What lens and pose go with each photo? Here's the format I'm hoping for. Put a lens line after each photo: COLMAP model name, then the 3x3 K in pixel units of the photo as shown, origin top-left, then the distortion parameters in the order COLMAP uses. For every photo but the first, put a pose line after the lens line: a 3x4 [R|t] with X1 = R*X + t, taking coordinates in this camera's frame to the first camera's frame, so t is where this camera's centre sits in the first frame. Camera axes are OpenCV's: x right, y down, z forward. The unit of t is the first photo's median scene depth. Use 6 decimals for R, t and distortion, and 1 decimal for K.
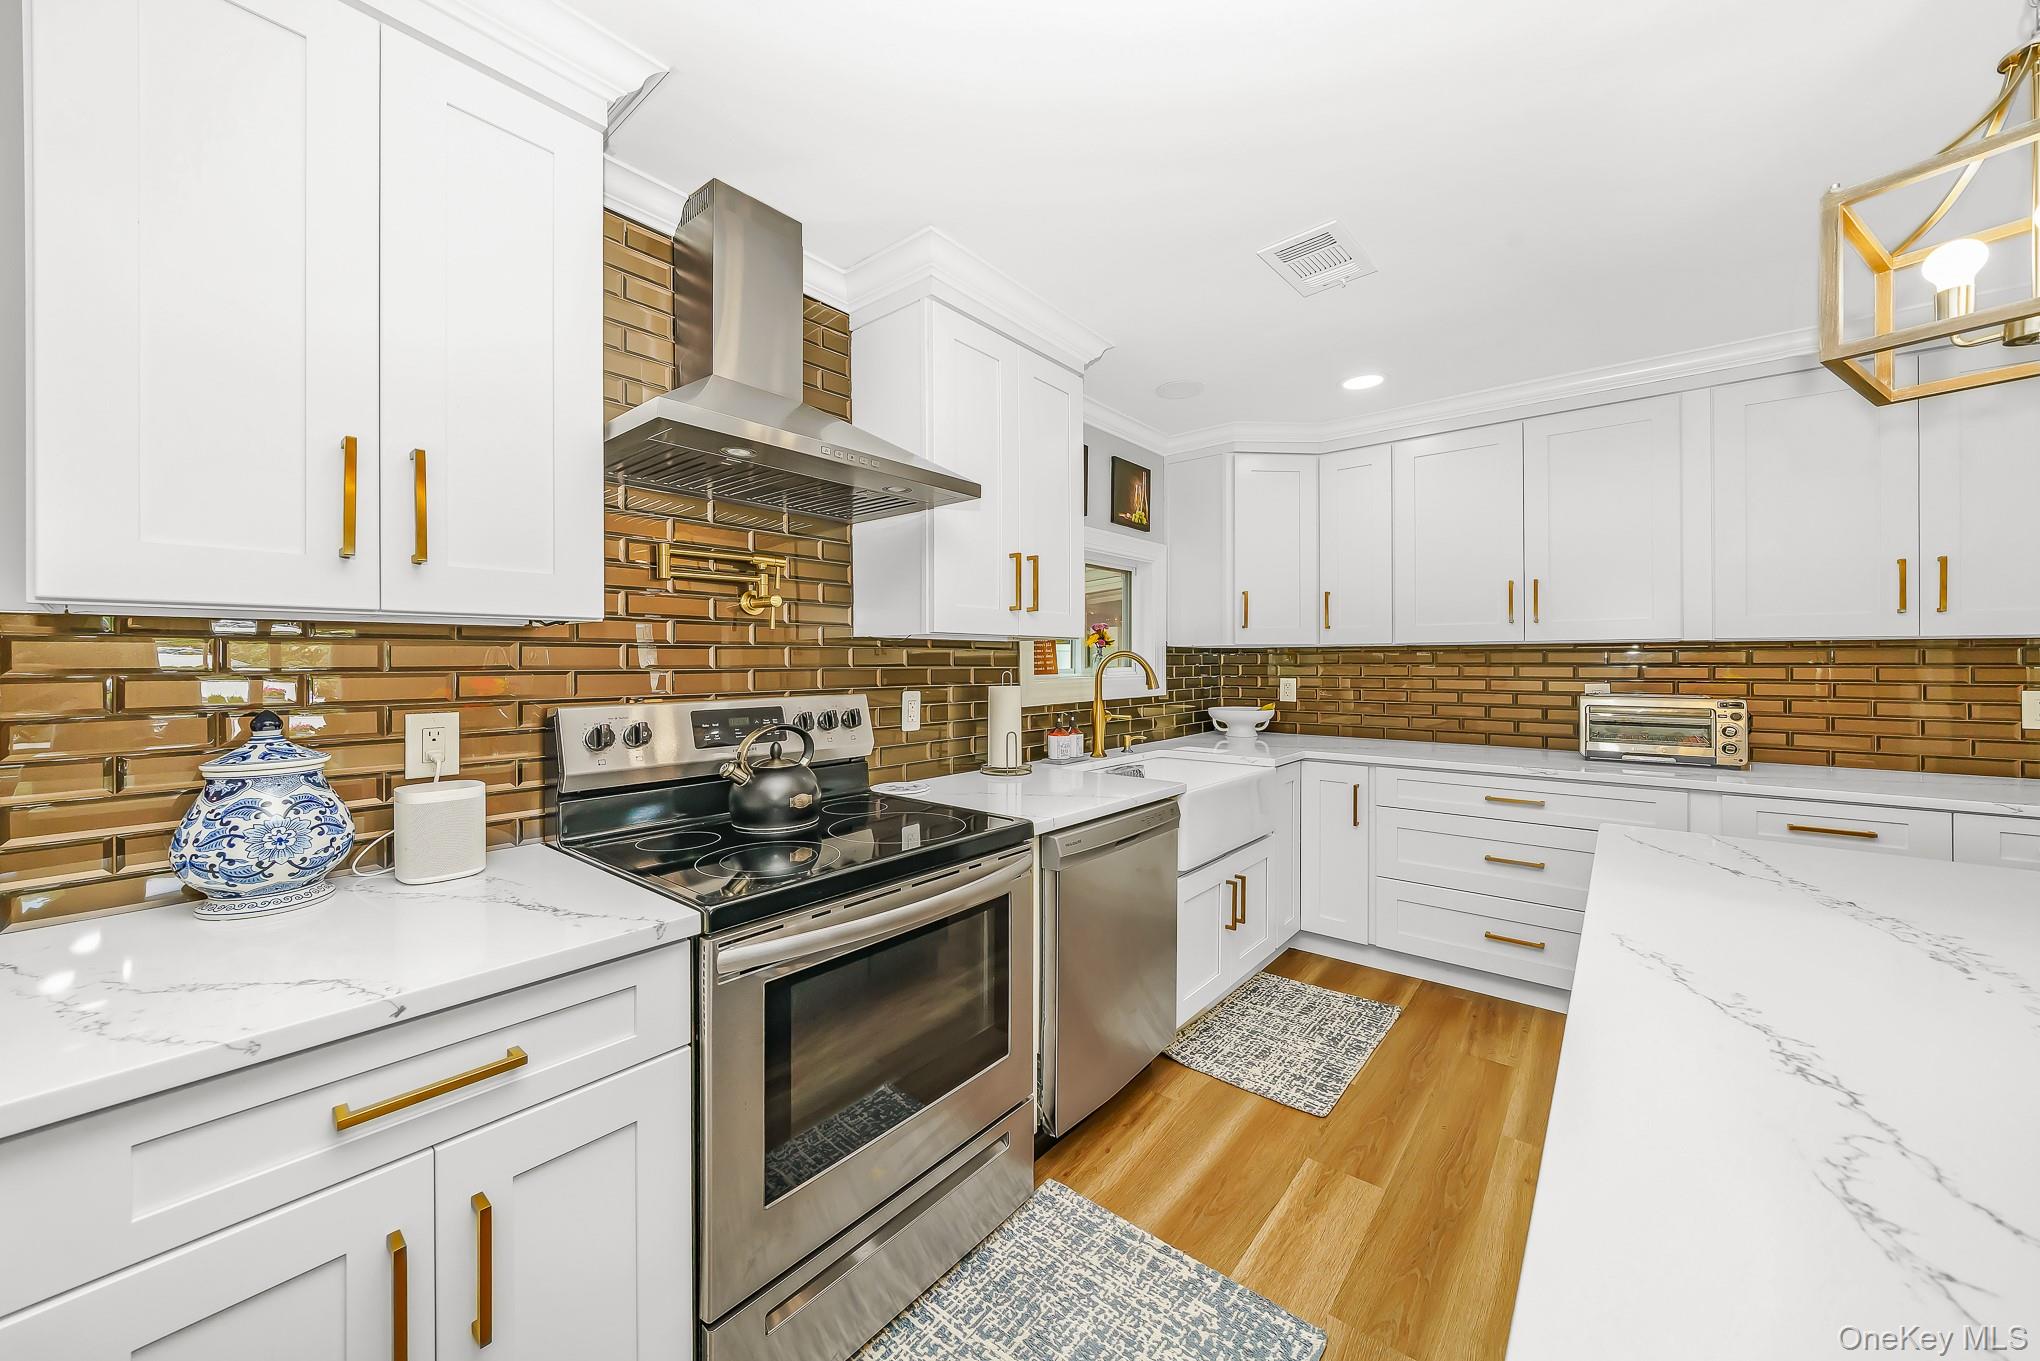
lens RADIAL K [[731.5, 0, 1011.8], [0, 731.5, 667.0], [0, 0, 1]] dist [0.000108, -0.000608]
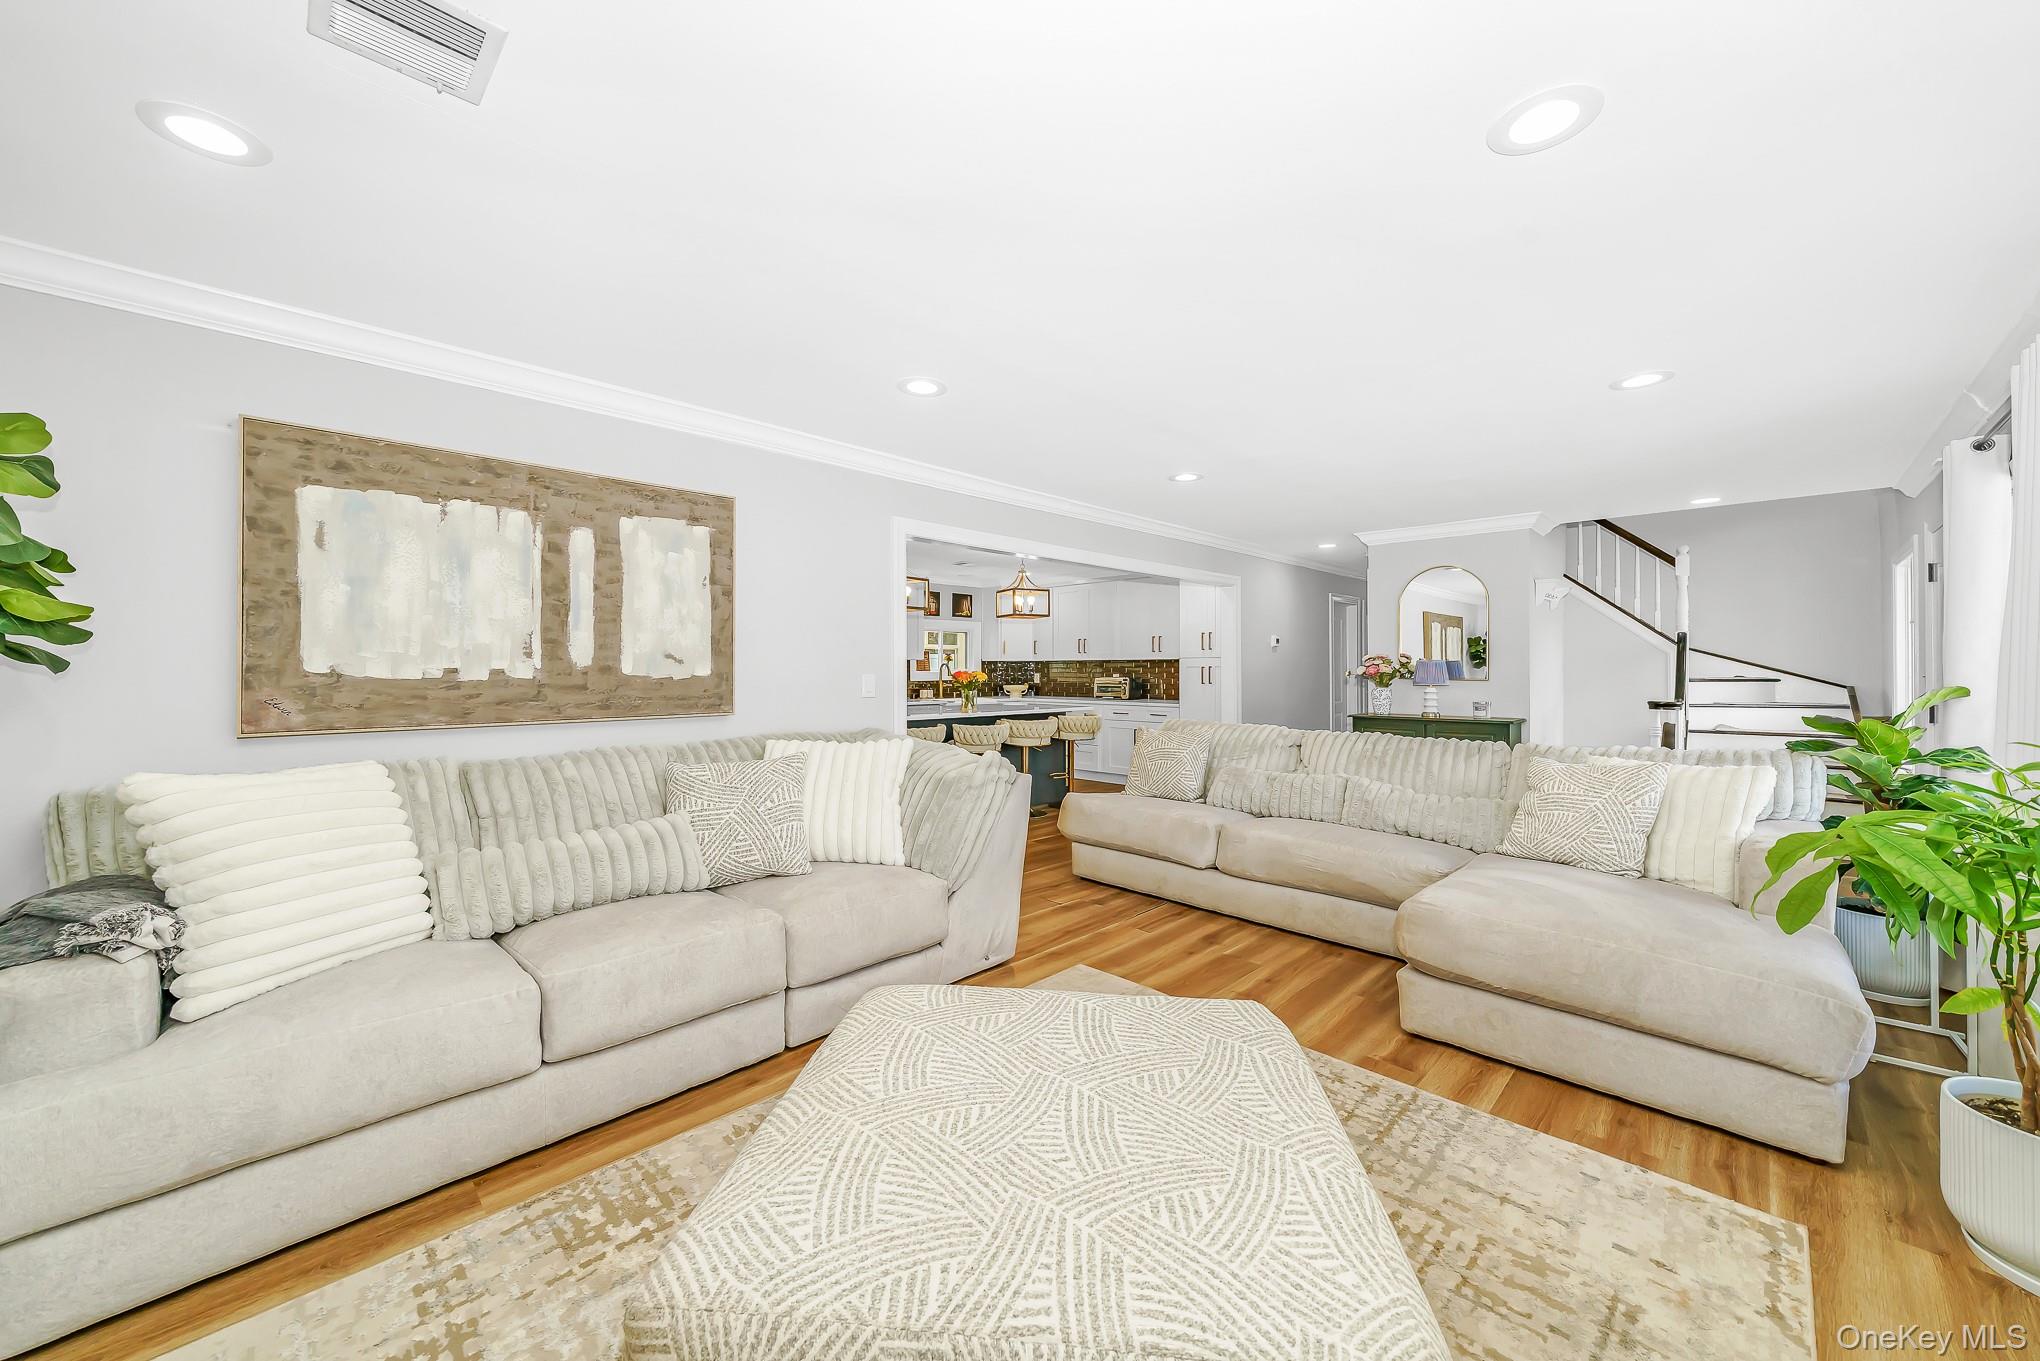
lens RADIAL K [[731.5, 0, 1007.2], [0, 731.5, 674.8], [0, 0, 1]] dist [0.000108, -0.000608]
pose [[0.996000, 0.001237, -0.089340, 0.665266], [-0.001306, 0.999999, -0.000708, 0.028097], [0.089339, 0.000821, 0.996001, -1.973539]]
